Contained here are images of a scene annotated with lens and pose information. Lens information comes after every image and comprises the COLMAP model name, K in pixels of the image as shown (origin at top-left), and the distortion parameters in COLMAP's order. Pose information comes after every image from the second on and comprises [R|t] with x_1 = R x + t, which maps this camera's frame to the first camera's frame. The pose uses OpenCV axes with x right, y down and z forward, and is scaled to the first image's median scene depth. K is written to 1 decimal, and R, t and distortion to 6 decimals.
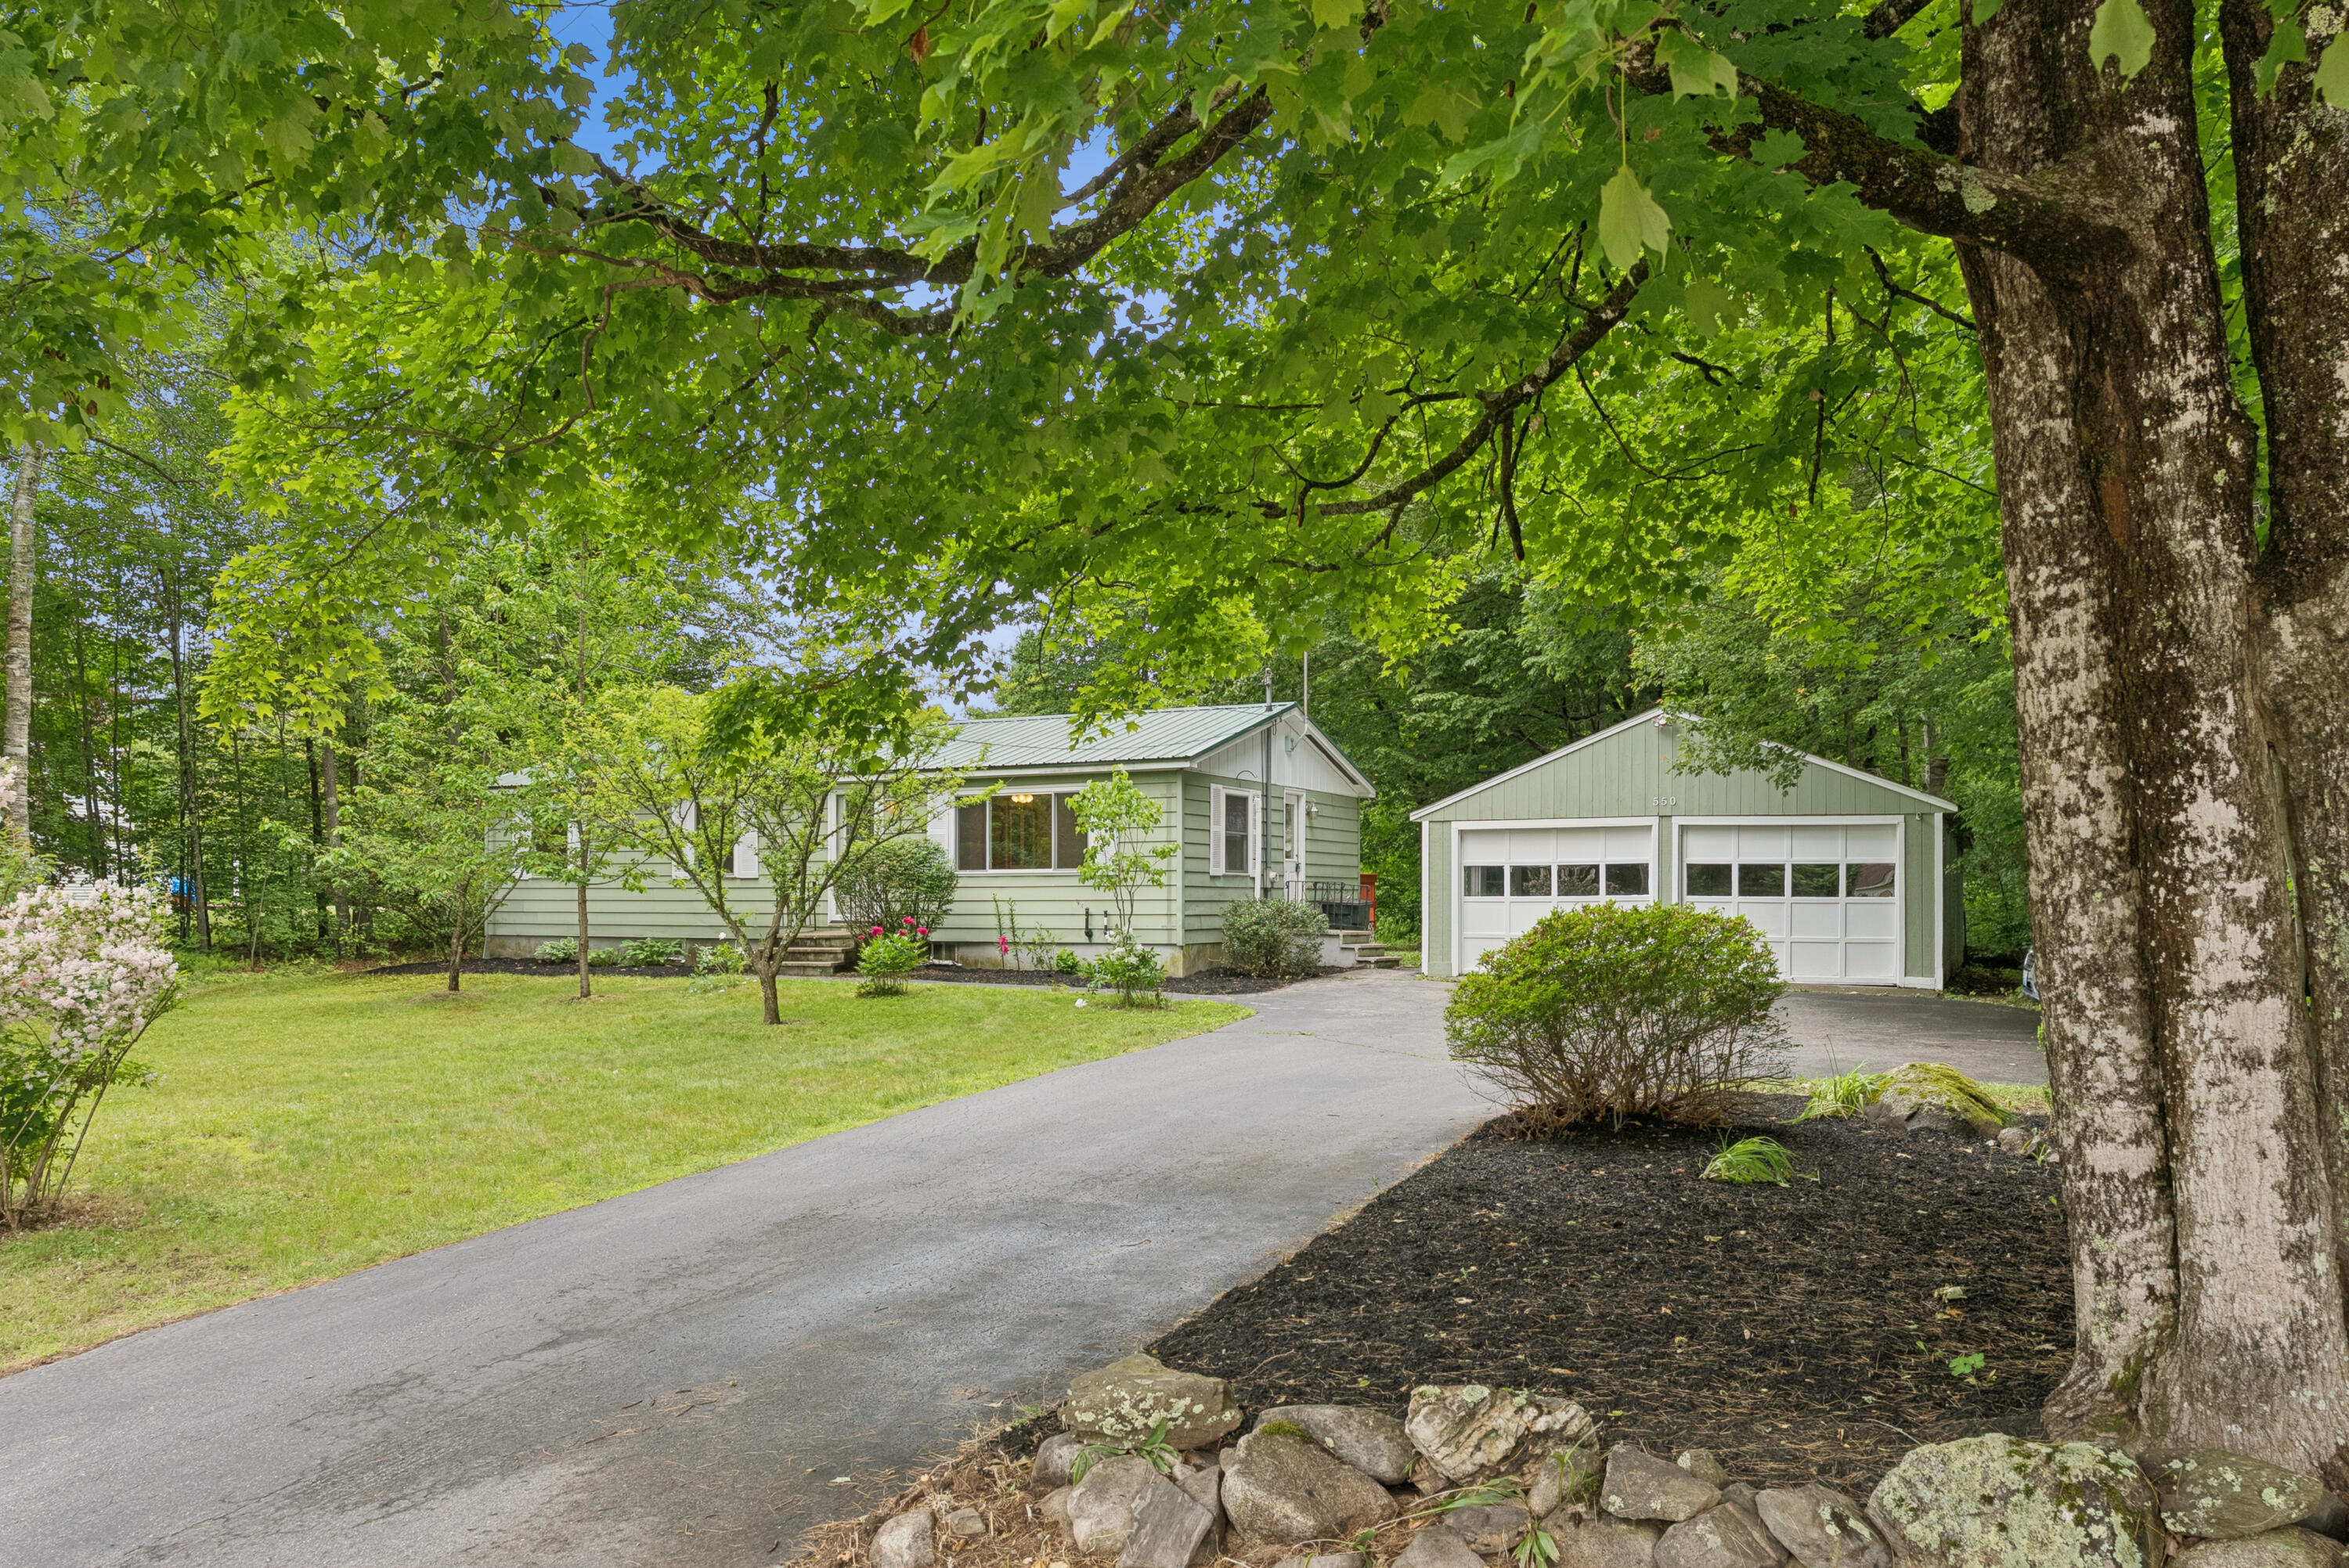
lens RADIAL K [[1708.0, 0, 1175.5], [0, 1708.0, 898.7], [0, 0, 1]] dist [0.002683, -0.000024]
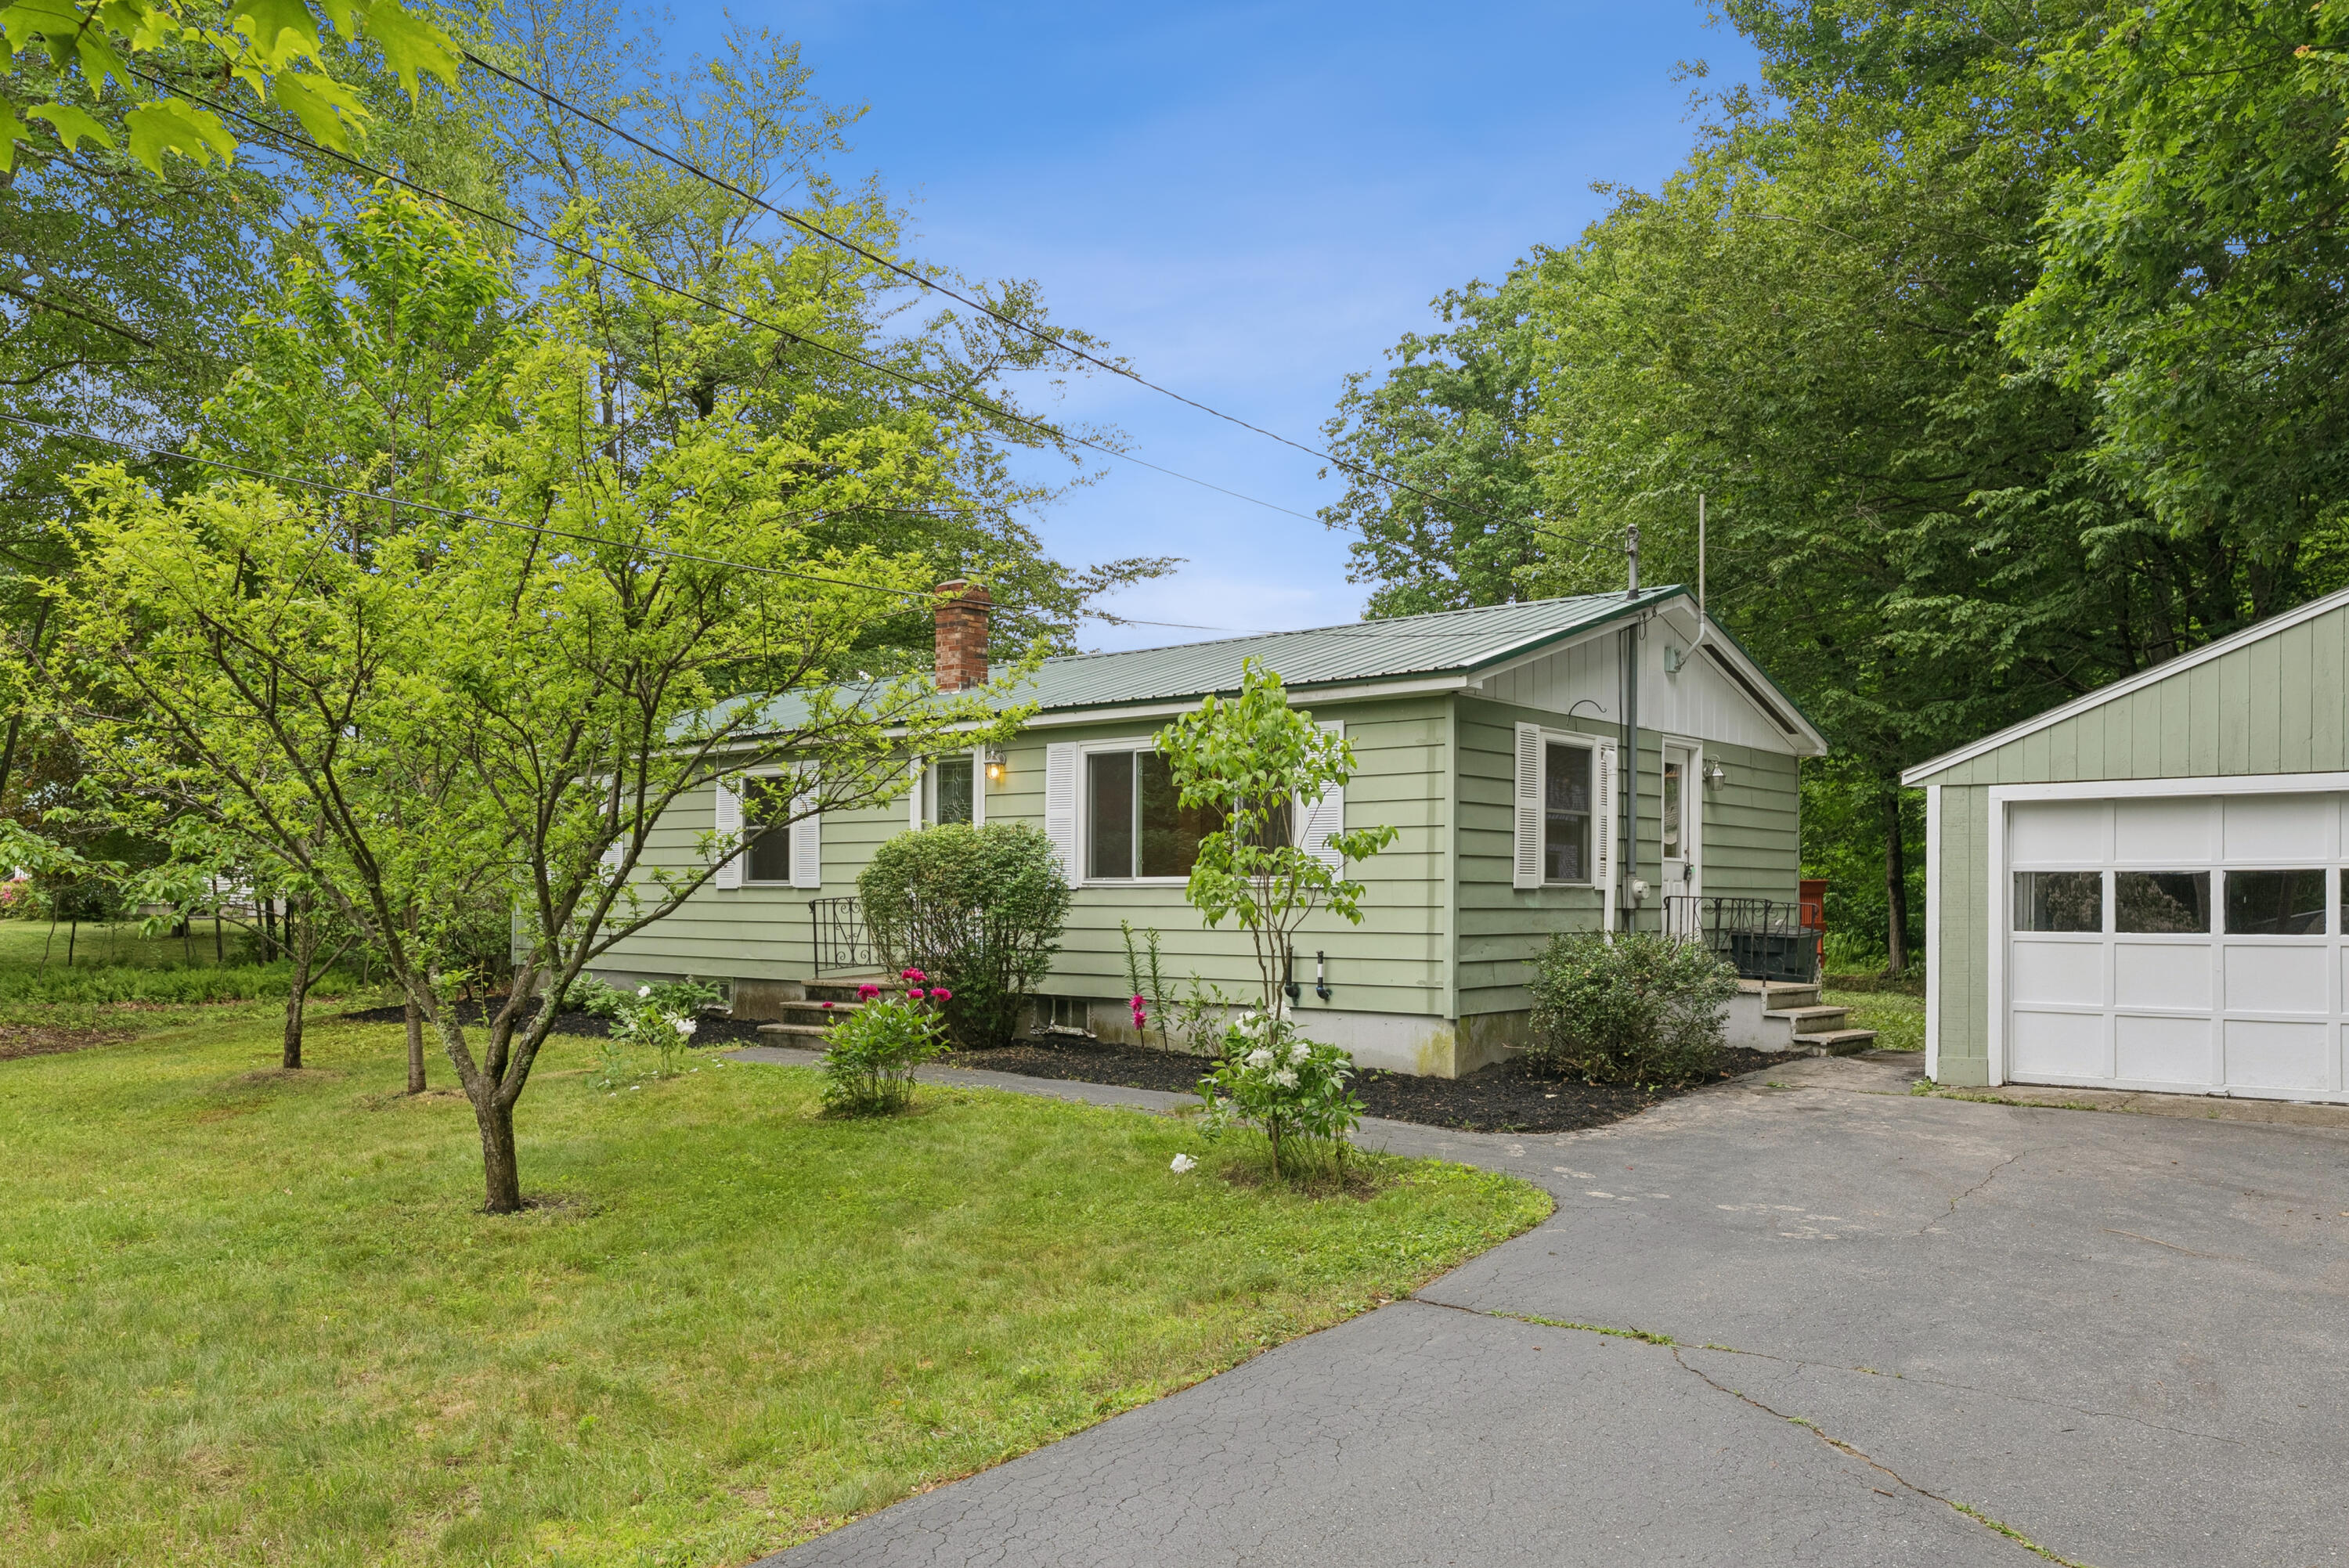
lens RADIAL K [[1708.0, 0, 1175.5], [0, 1708.0, 898.7], [0, 0, 1]] dist [0.002683, -0.000024]
pose [[0.971346, 0.004449, -0.237629, 0.044107], [-0.004022, 0.999989, 0.002282, -0.010786], [0.237637, -0.001261, 0.971353, 0.426425]]
